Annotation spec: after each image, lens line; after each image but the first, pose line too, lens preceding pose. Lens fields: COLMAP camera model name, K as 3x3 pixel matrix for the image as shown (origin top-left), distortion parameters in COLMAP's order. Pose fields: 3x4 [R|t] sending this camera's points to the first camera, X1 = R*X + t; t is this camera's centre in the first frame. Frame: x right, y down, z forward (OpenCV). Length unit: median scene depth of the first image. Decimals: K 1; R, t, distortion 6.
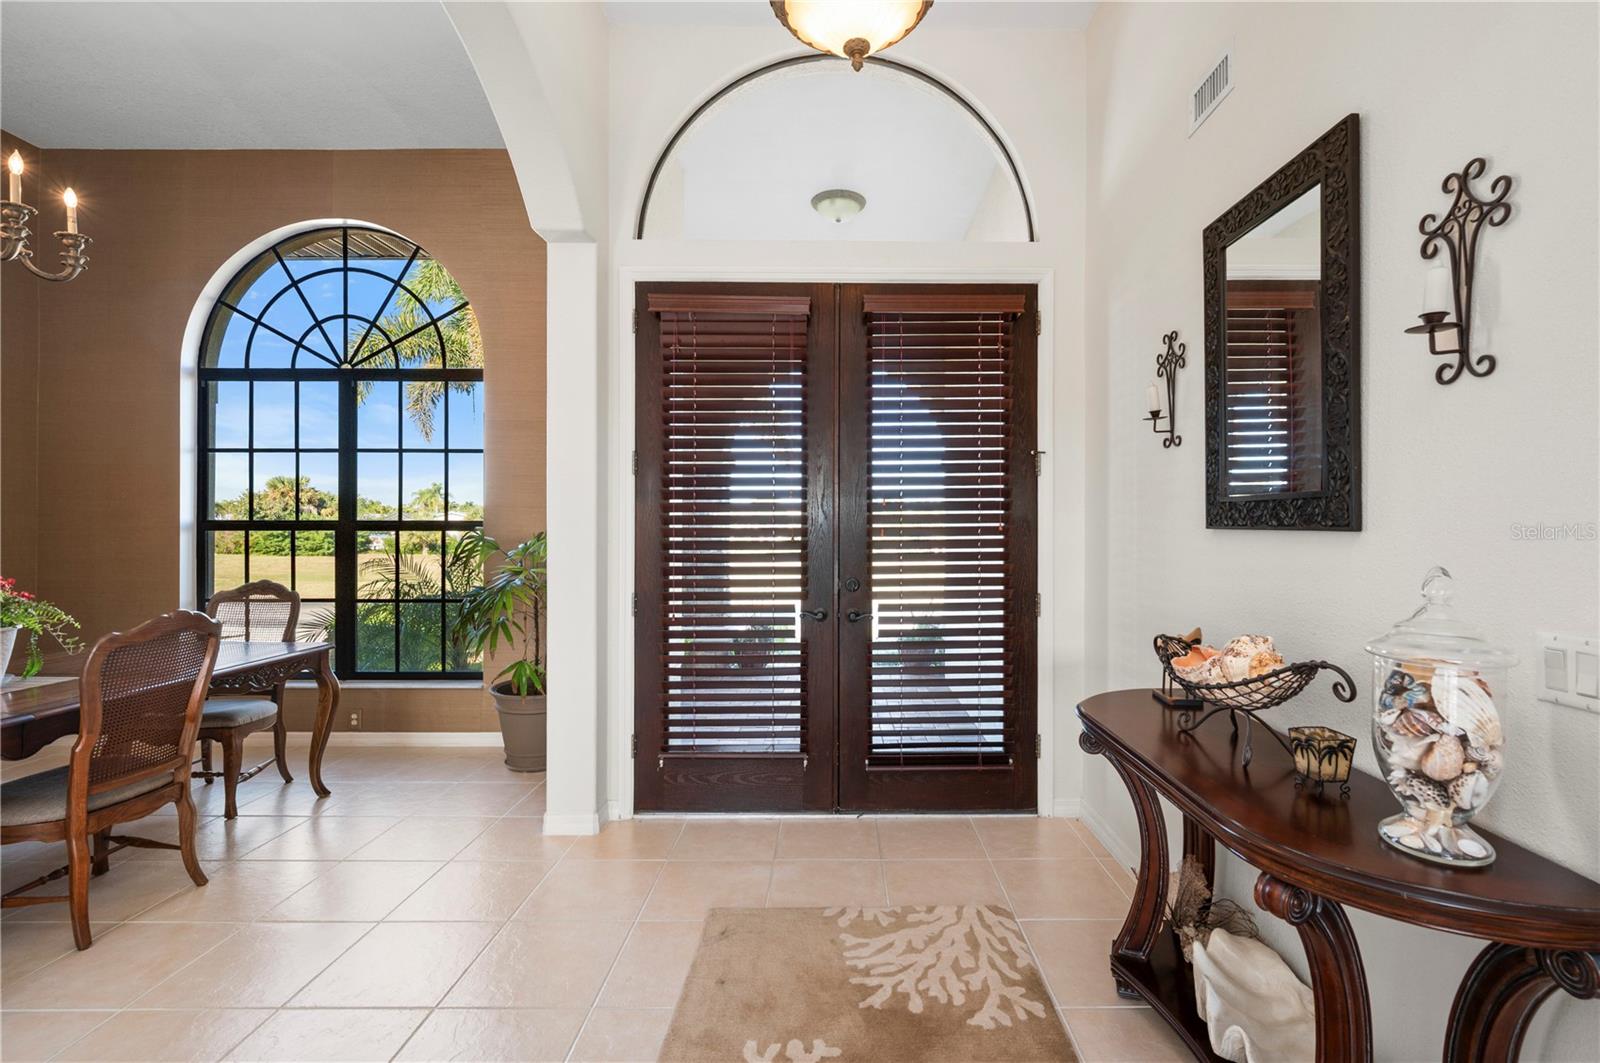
lens RADIAL K [[685.5, 0, 794.9], [0, 685.5, 516.9], [0, 0, 1]] dist [0.000088, -0.001341]
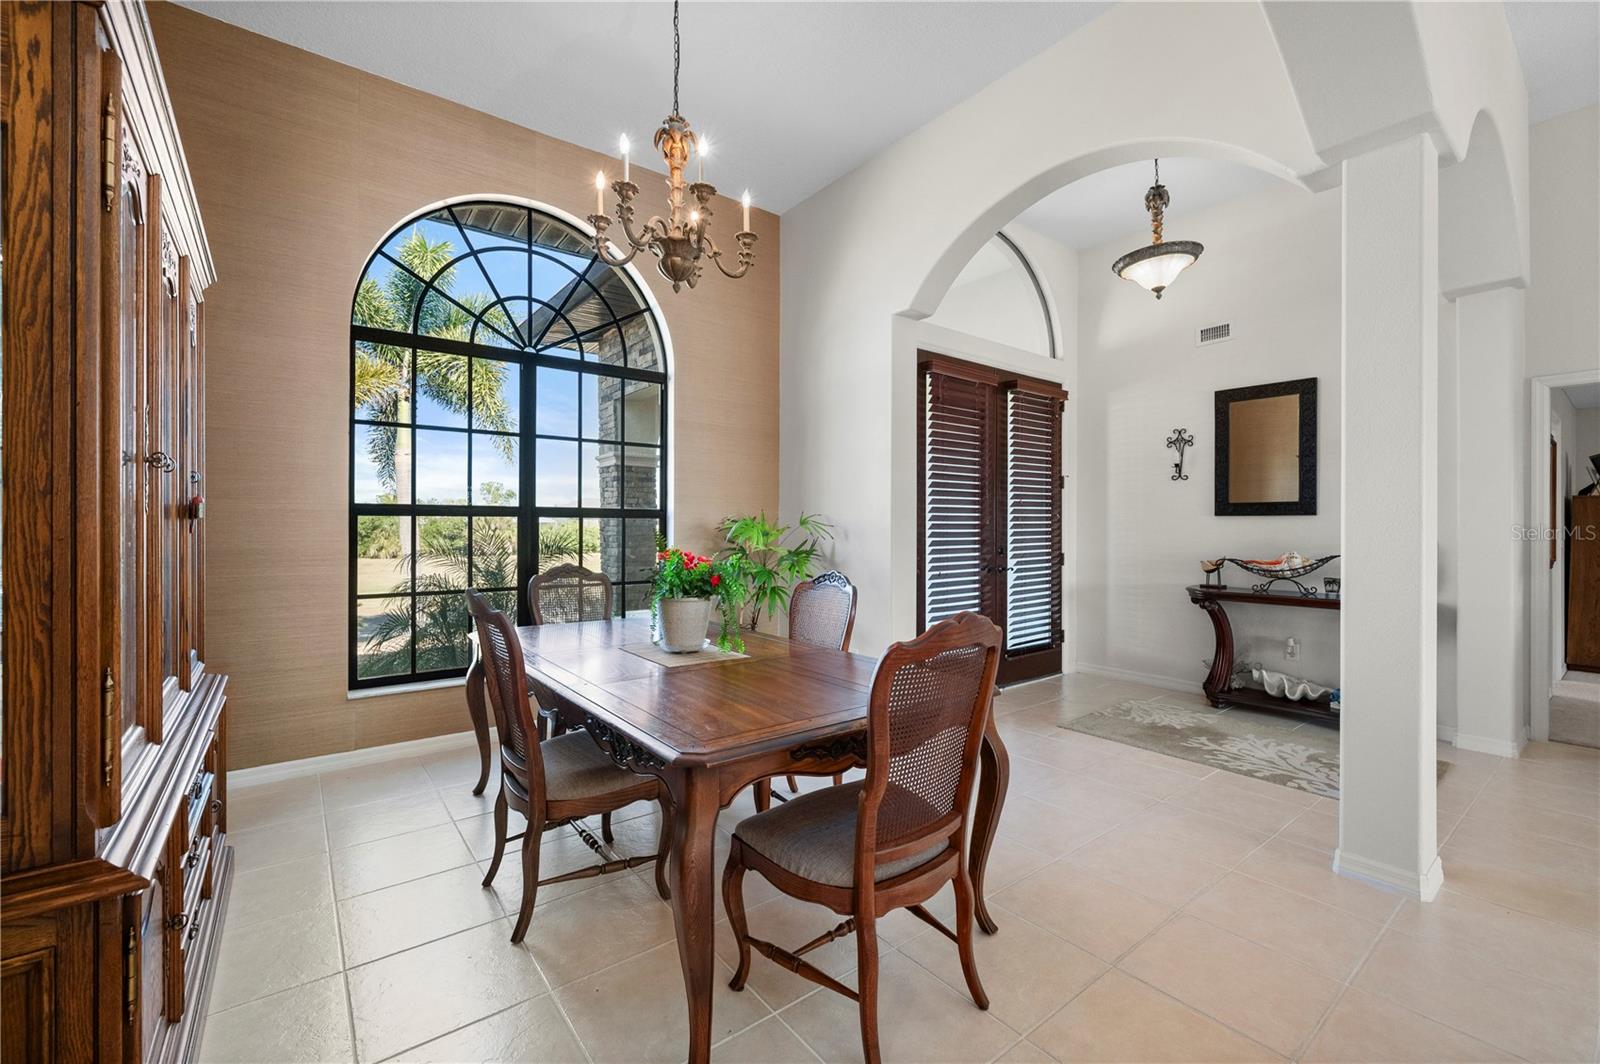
lens RADIAL K [[685.5, 0, 798.3], [0, 685.5, 526.0], [0, 0, 1]] dist [0.000088, -0.001341]
pose [[0.798016, 0.002479, 0.602631, -0.940341], [-0.009094, 0.999927, 0.007929, 0.022251], [-0.602567, -0.011808, 0.797981, -0.022218]]
